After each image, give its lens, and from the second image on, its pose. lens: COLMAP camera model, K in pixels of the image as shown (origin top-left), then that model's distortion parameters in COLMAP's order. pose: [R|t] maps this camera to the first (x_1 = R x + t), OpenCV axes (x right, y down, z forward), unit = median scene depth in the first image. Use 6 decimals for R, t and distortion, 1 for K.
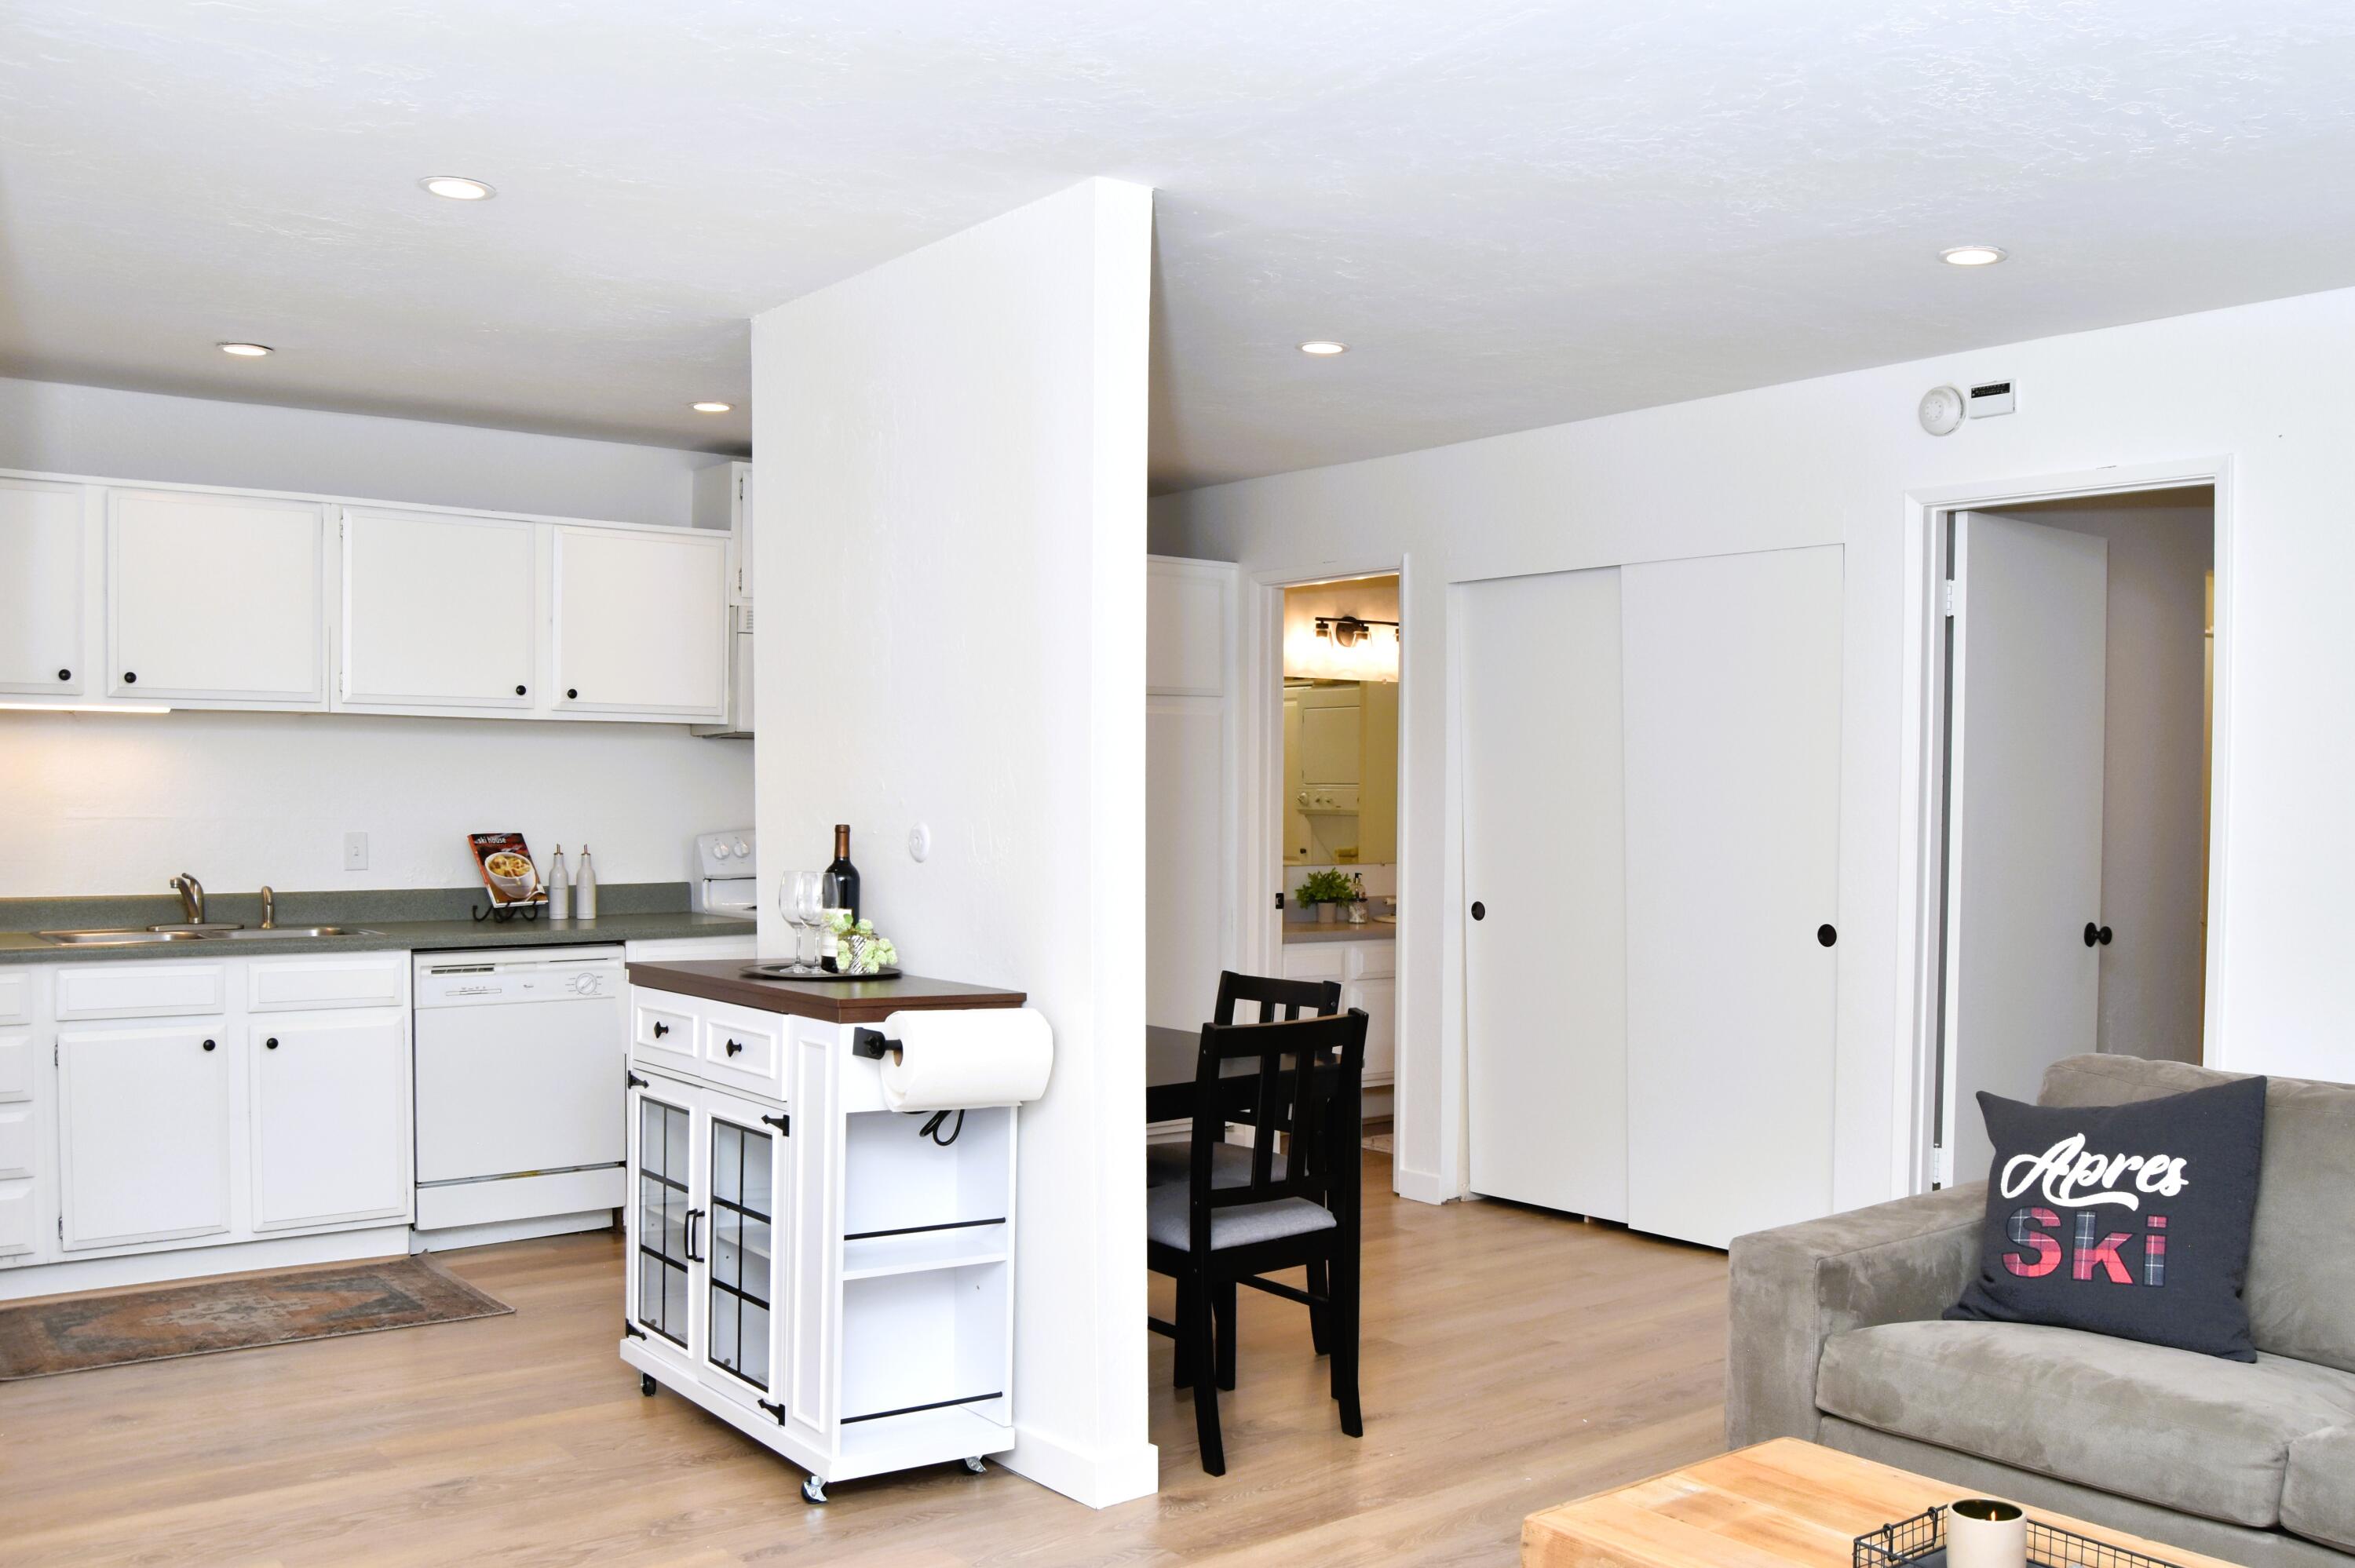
lens RADIAL K [[2002.8, 0, 1180.0], [0, 2002.8, 831.4], [0, 0, 1]] dist [-0.068662, 0.003609]
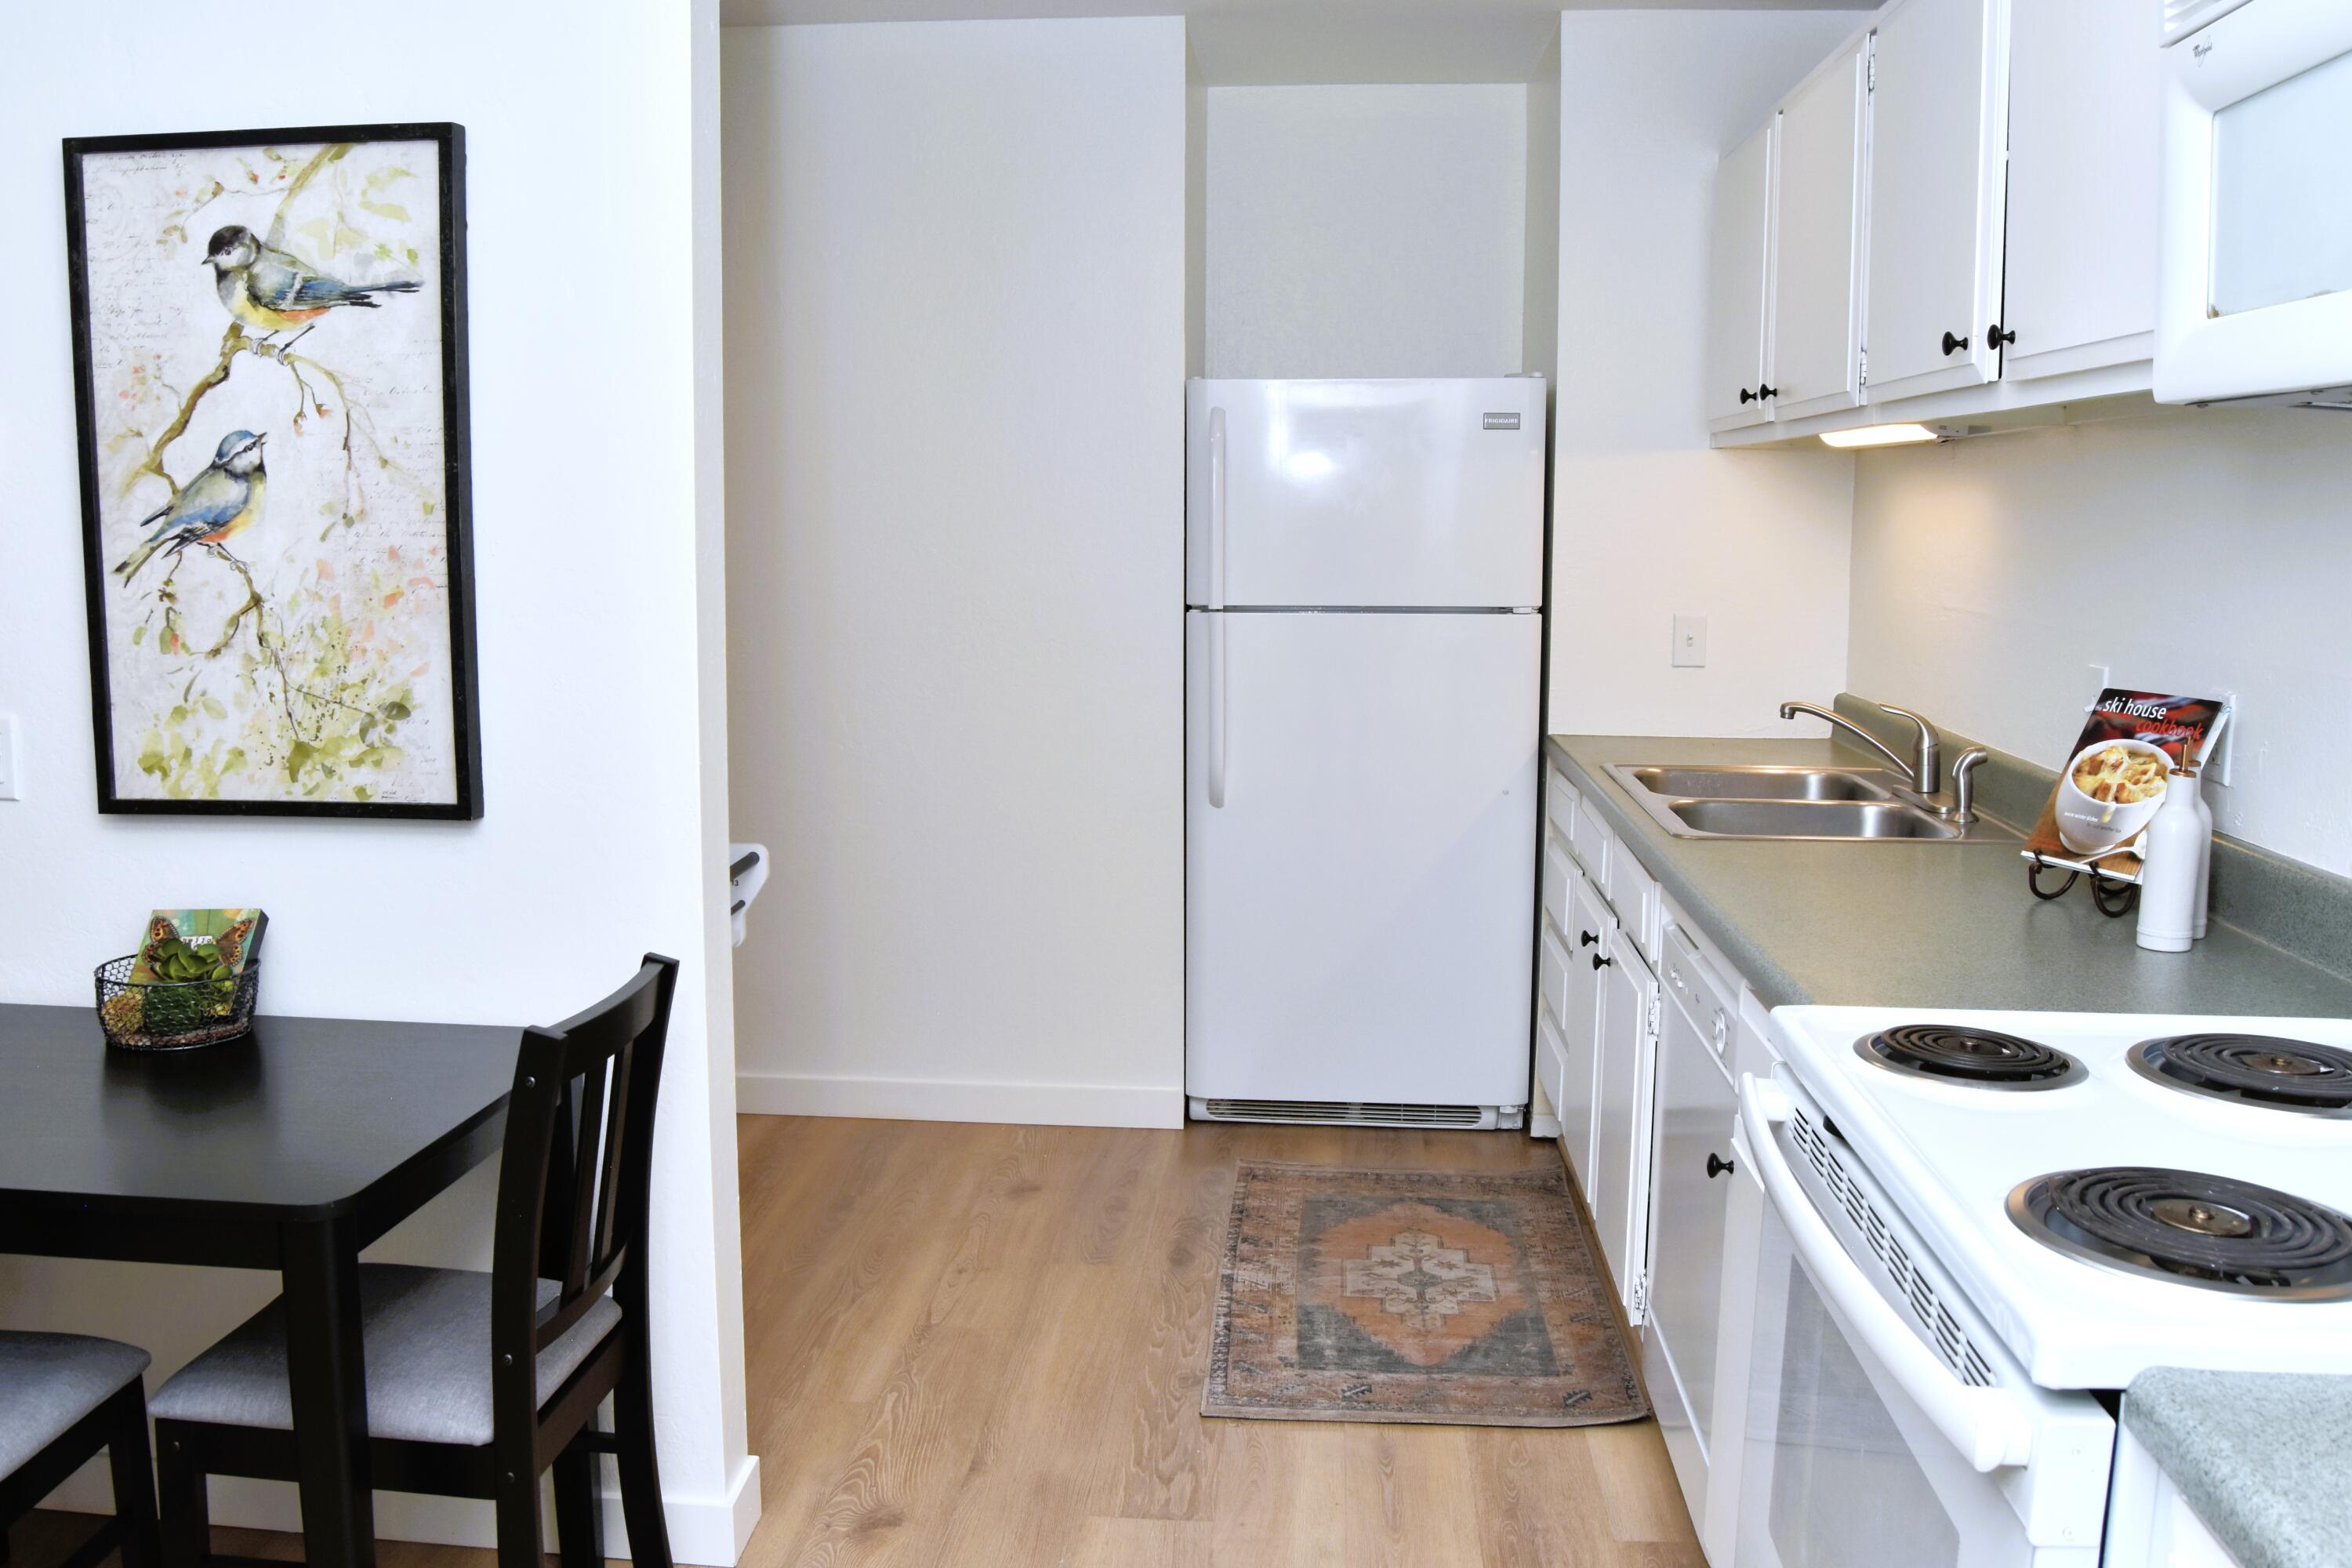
lens RADIAL K [[1915.3, 0, 1176.0], [0, 1915.3, 784.0], [0, 0, 1]] dist [-0.081293, 0.001567]
pose [[-0.662253, 0.102041, -0.742299, 0.076670], [-0.009994, 0.989392, 0.144924, -0.034899], [0.749213, 0.103395, -0.654209, 1.122666]]
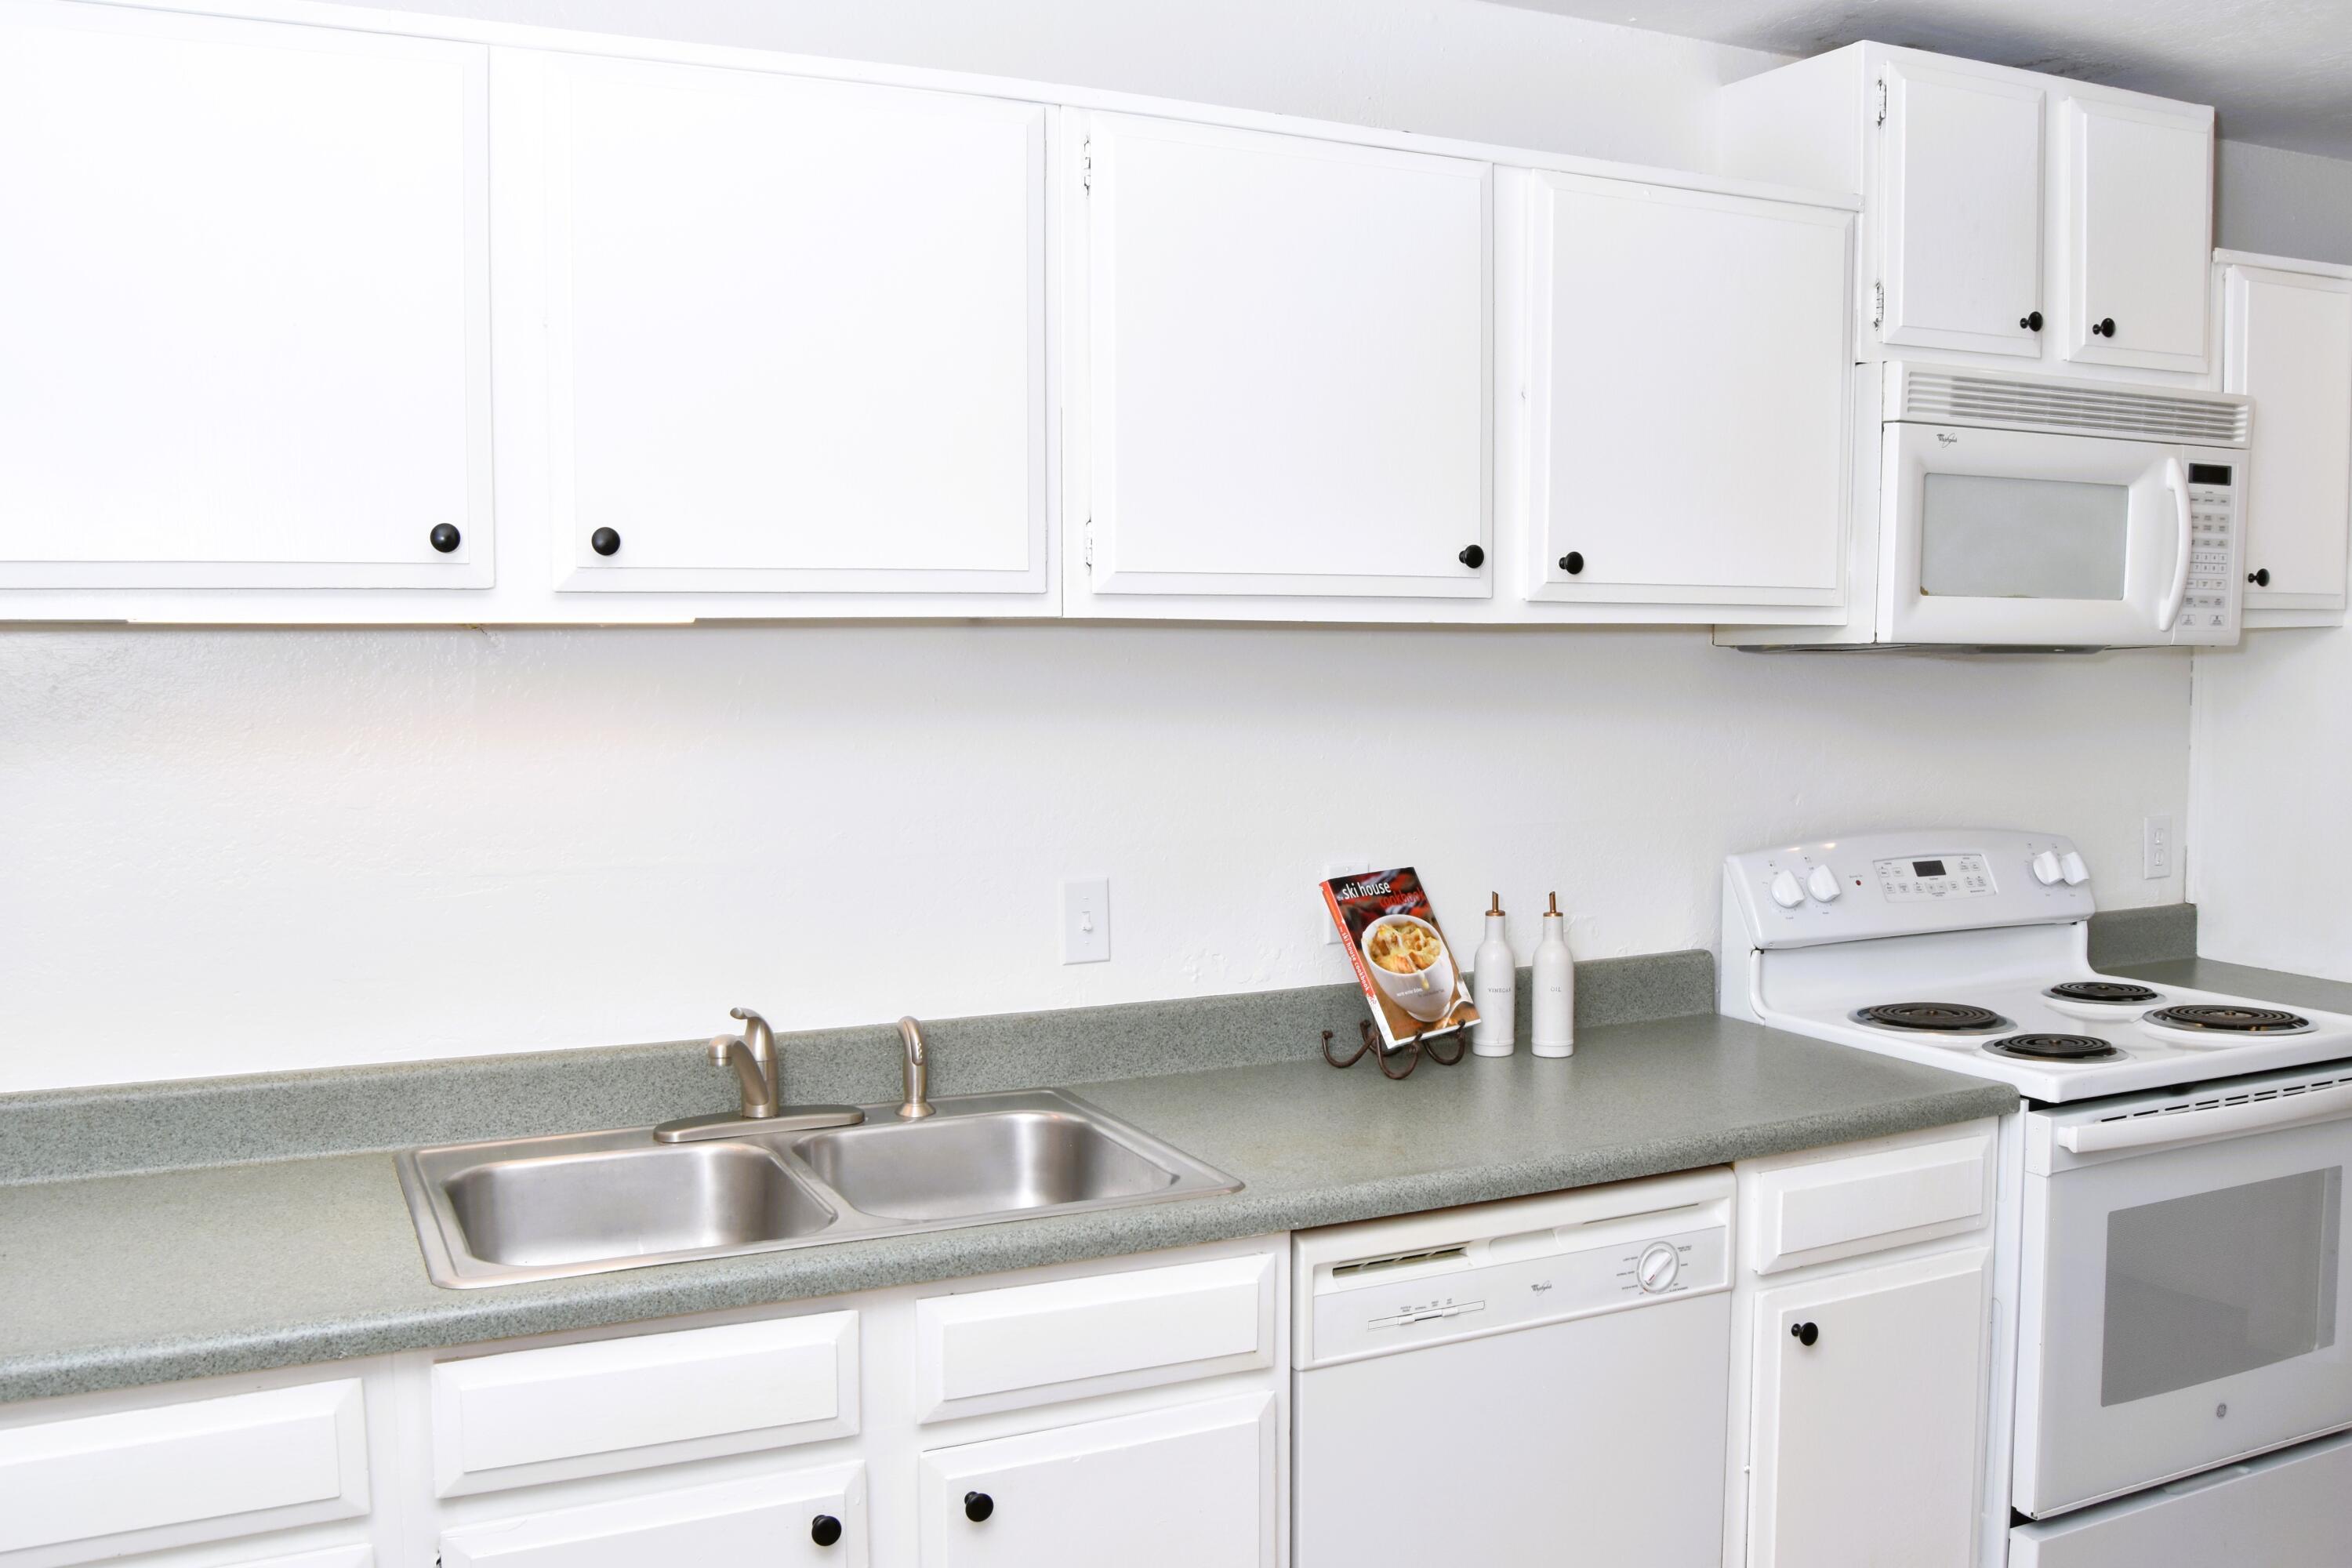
lens RADIAL K [[1915.3, 0, 1176.0], [0, 1915.3, 784.0], [0, 0, 1]] dist [-0.081293, 0.001567]
pose [[0.979654, 0.009113, -0.200489, -0.305934], [0.003062, 0.998173, 0.060335, -0.046667], [0.200673, -0.059721, 0.977836, 0.574423]]
